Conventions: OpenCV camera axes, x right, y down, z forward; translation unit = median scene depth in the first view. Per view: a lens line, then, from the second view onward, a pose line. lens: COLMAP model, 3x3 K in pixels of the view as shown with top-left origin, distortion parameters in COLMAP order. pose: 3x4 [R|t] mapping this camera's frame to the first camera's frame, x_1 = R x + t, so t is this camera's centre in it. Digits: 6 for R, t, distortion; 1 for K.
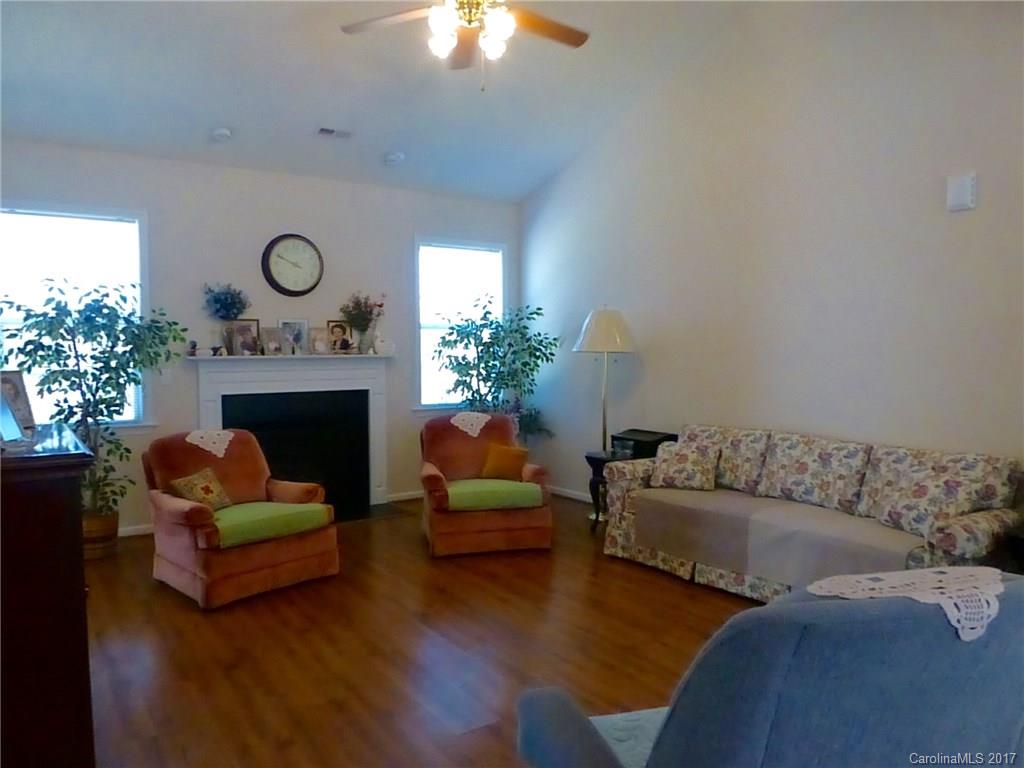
lens RADIAL K [[738.9, 0, 520.3], [0, 738.9, 386.5], [0, 0, 1]] dist [-0.007468, -0.022675]
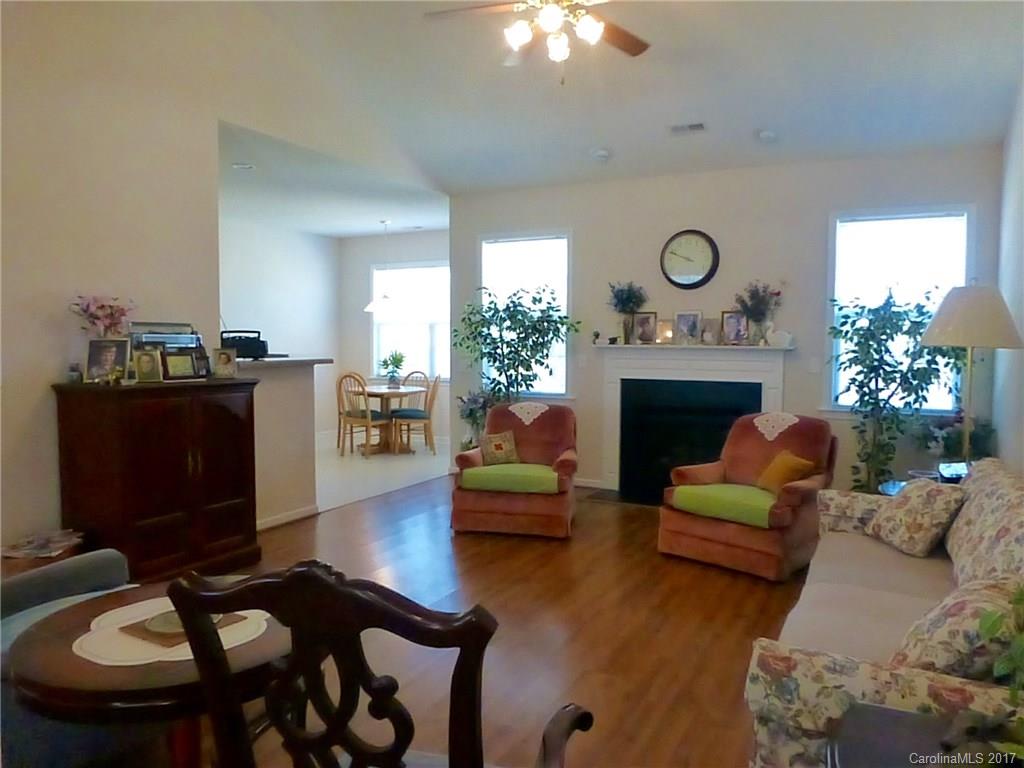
lens RADIAL K [[738.9, 0, 520.3], [0, 738.9, 386.5], [0, 0, 1]] dist [-0.007468, -0.022675]
pose [[0.488433, 0.063536, -0.870285, 0.518577], [-0.054276, 0.997627, 0.042372, -0.016047], [0.870912, 0.026539, 0.490722, 0.288077]]
